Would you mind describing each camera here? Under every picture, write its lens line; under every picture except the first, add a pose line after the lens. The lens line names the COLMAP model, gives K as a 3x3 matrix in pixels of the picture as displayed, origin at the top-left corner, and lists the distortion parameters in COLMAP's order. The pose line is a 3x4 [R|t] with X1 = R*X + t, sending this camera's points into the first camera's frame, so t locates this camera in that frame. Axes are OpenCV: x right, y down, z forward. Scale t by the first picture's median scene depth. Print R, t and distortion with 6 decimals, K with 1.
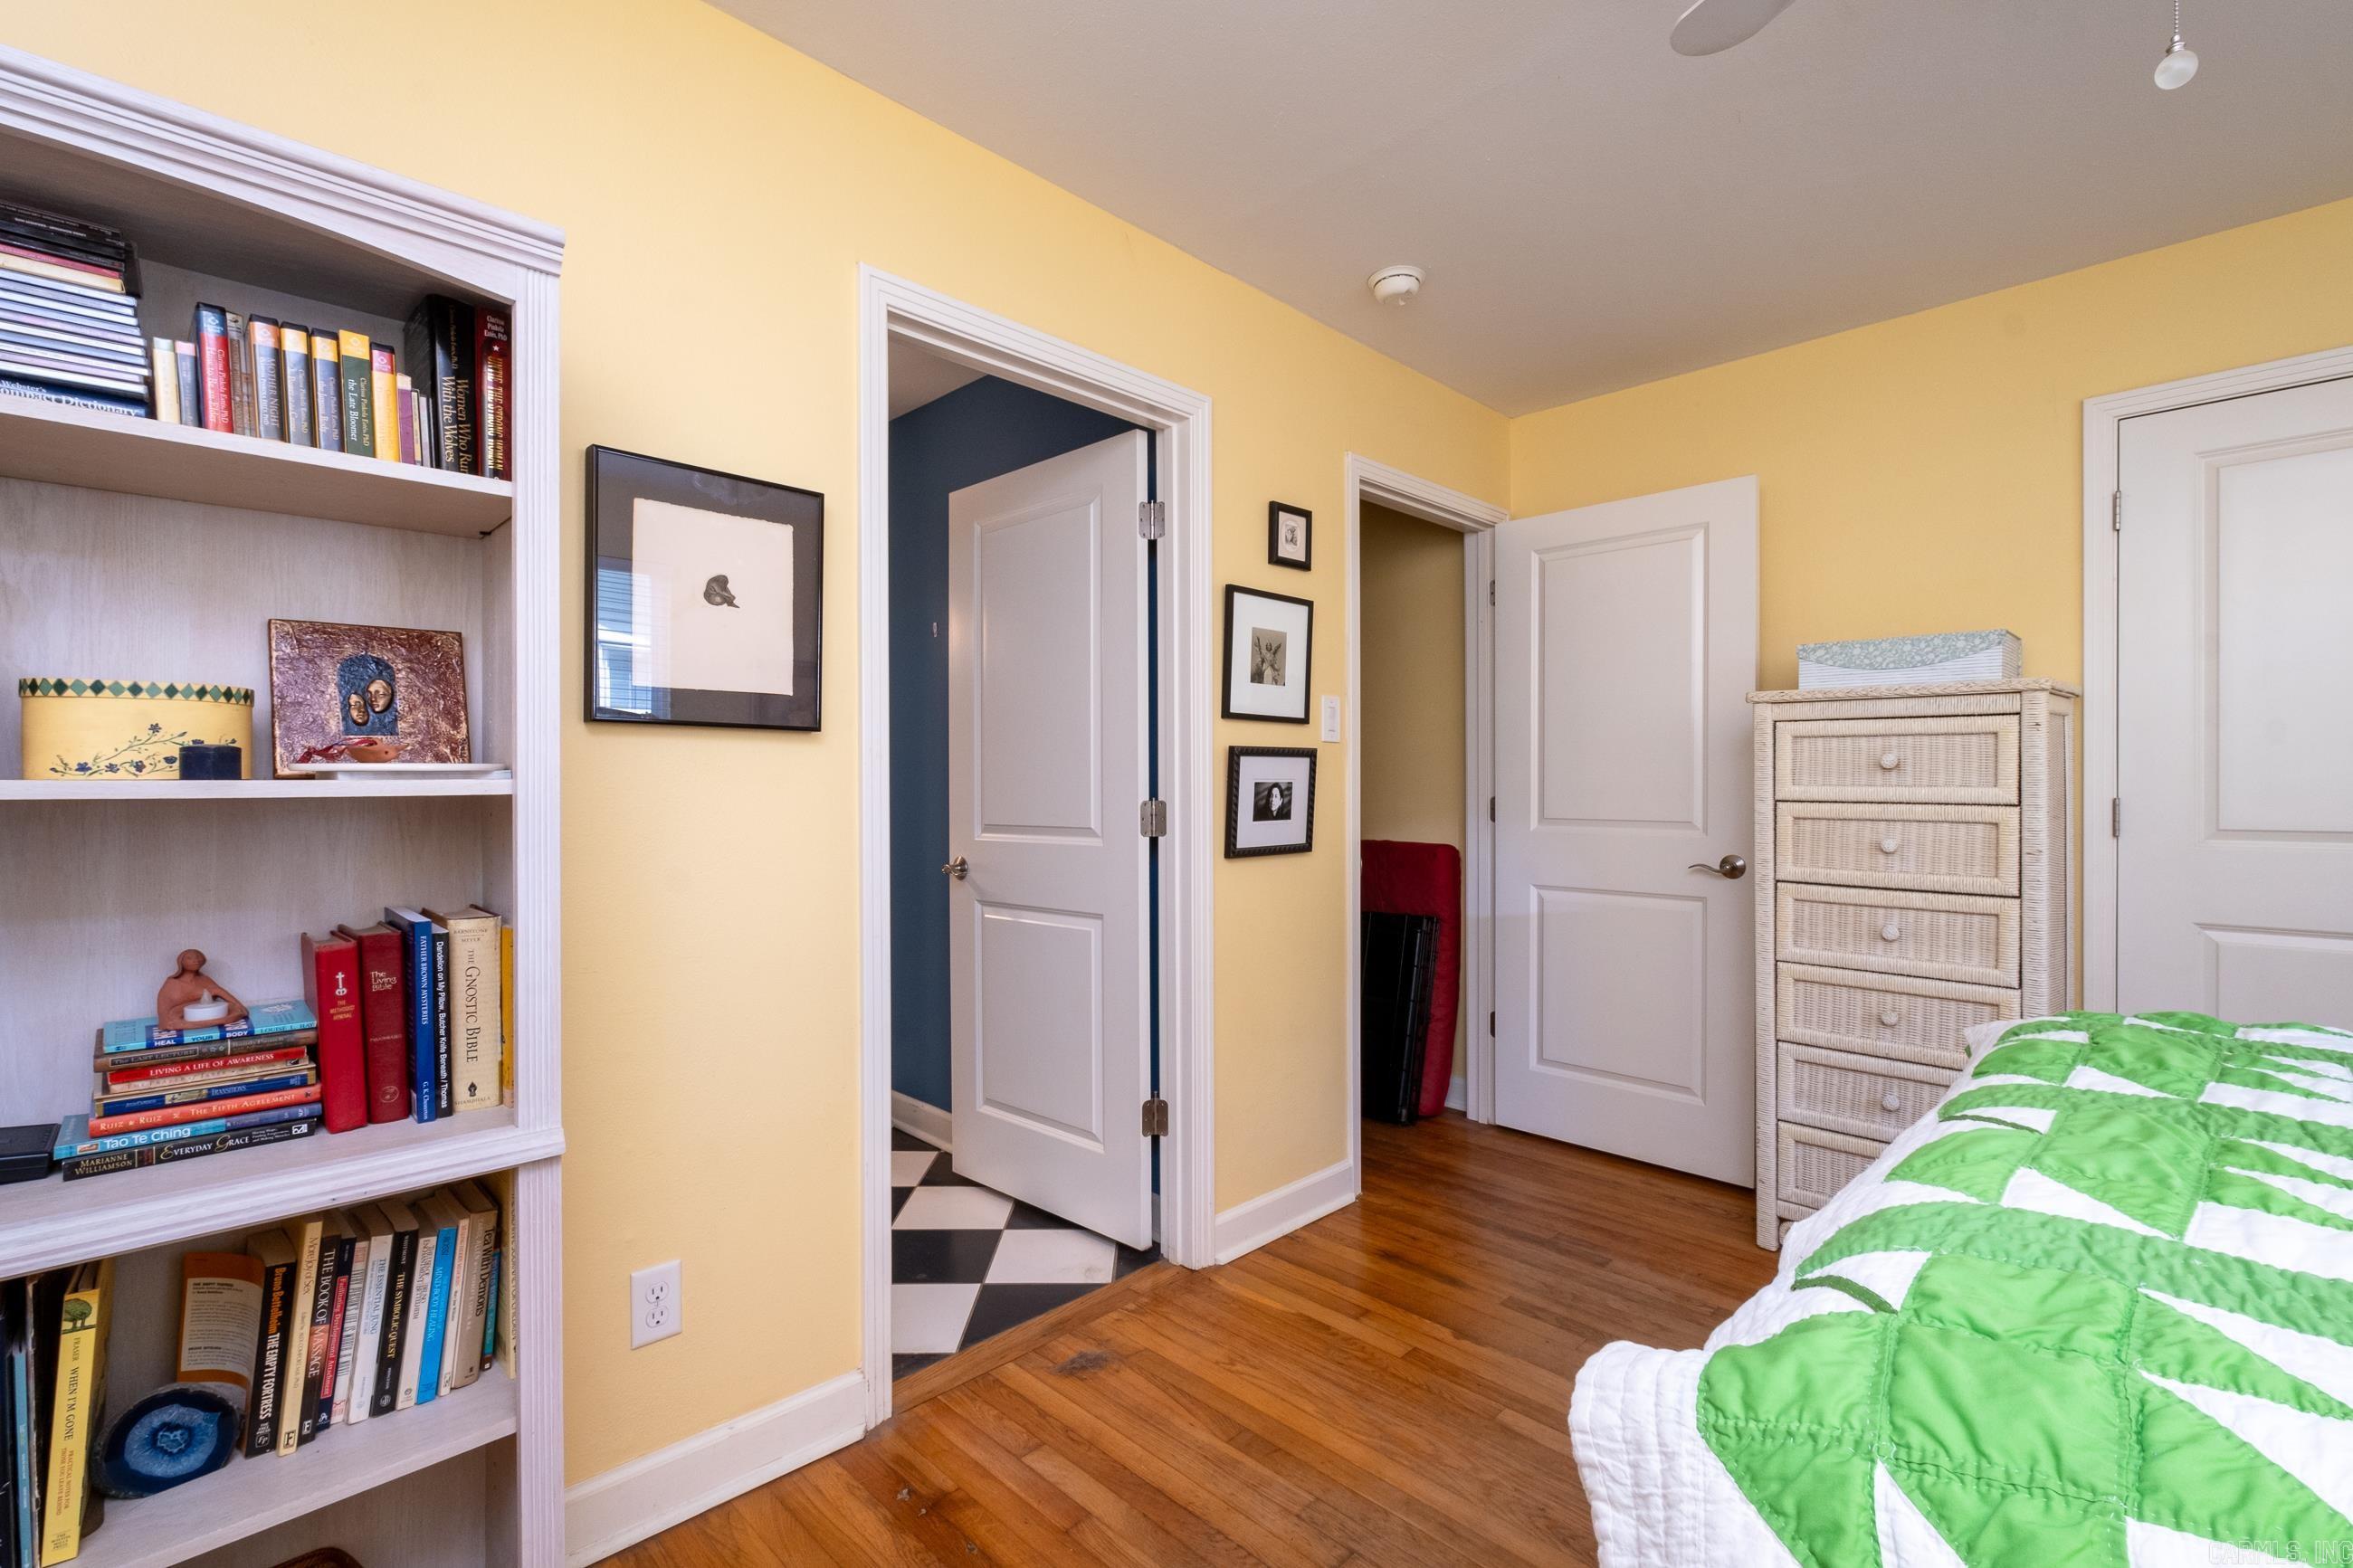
lens RADIAL K [[1053.6, 0, 1179.8], [0, 1053.6, 791.0], [0, 0, 1]] dist [-0.001981, -0.000426]
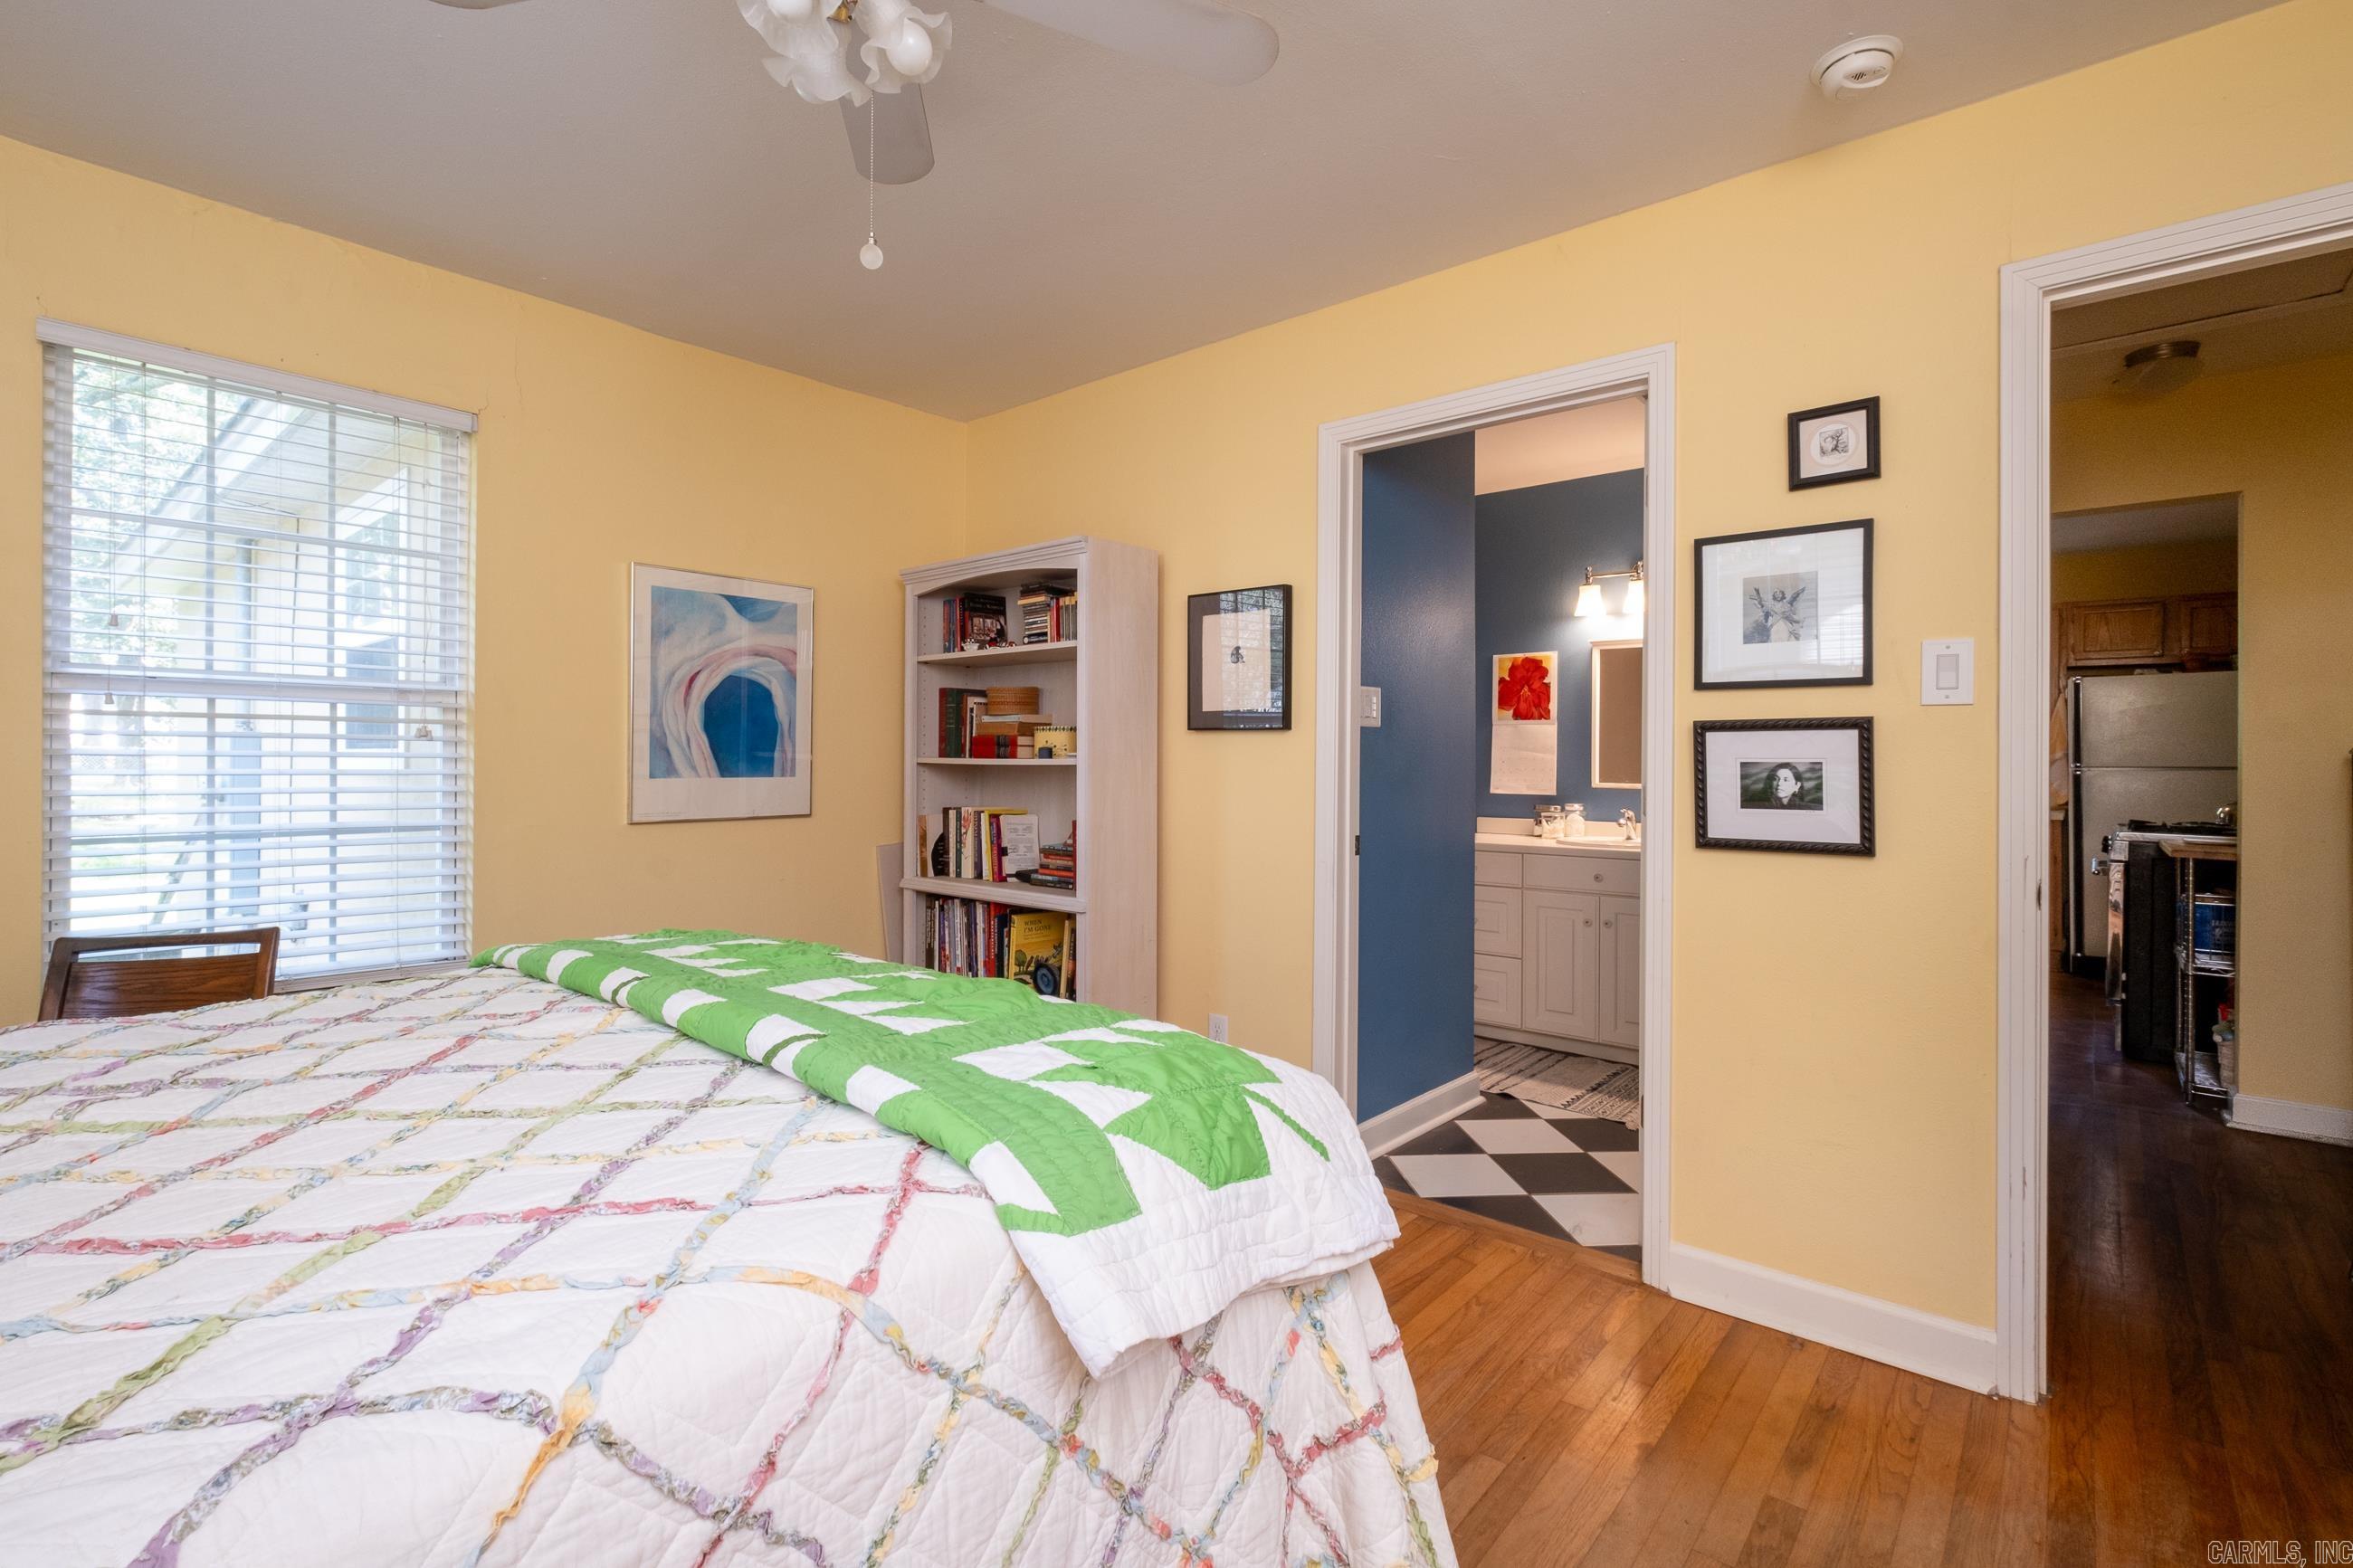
lens RADIAL K [[1053.6, 0, 1180.8], [0, 1053.6, 763.4], [0, 0, 1]] dist [-0.001981, -0.000426]
pose [[0.078894, 0.003807, -0.996876, 0.863273], [-0.013031, 0.999911, 0.002788, -0.003565], [0.996798, 0.012770, 0.078936, 0.478663]]
